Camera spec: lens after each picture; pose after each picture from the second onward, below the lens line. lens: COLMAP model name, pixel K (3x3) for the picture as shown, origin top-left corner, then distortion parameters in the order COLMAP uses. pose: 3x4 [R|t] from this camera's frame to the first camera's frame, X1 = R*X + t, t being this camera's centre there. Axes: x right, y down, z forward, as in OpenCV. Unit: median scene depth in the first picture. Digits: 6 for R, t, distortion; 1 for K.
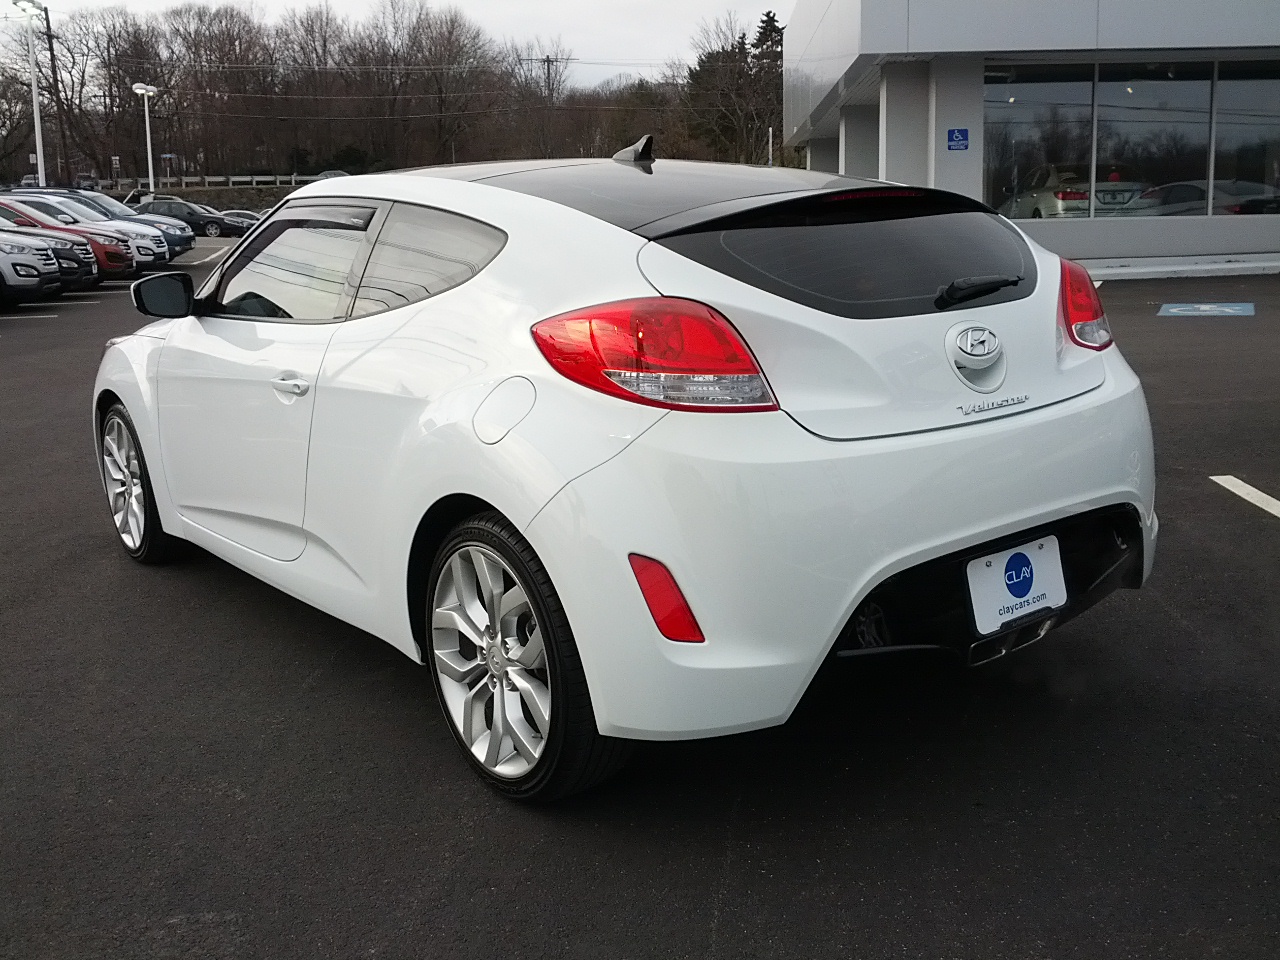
lens RADIAL K [[1369.0, 0, 645.5], [0, 1369.0, 488.2], [0, 0, 1]] dist [0.019902, 0.000000]
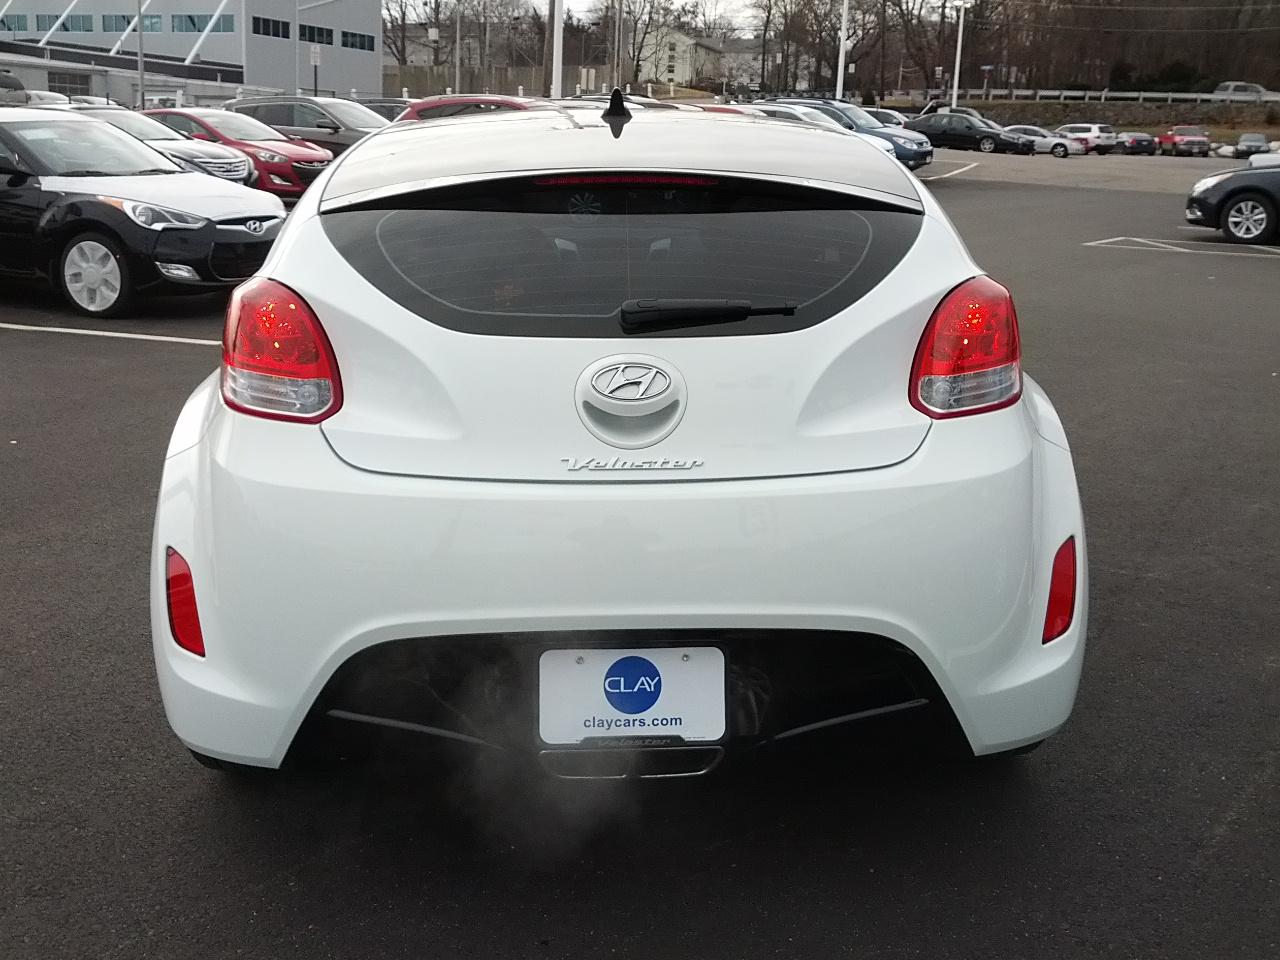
lens RADIAL K [[1369.0, 0, 642.2], [0, 1369.0, 470.8], [0, 0, 1]] dist [0.019902, 0.000000]
pose [[0.804448, 0.192062, -0.562117, 0.597253], [-0.163272, 0.981332, 0.101639, -0.117845], [0.571144, 0.010015, 0.820789, 0.311816]]
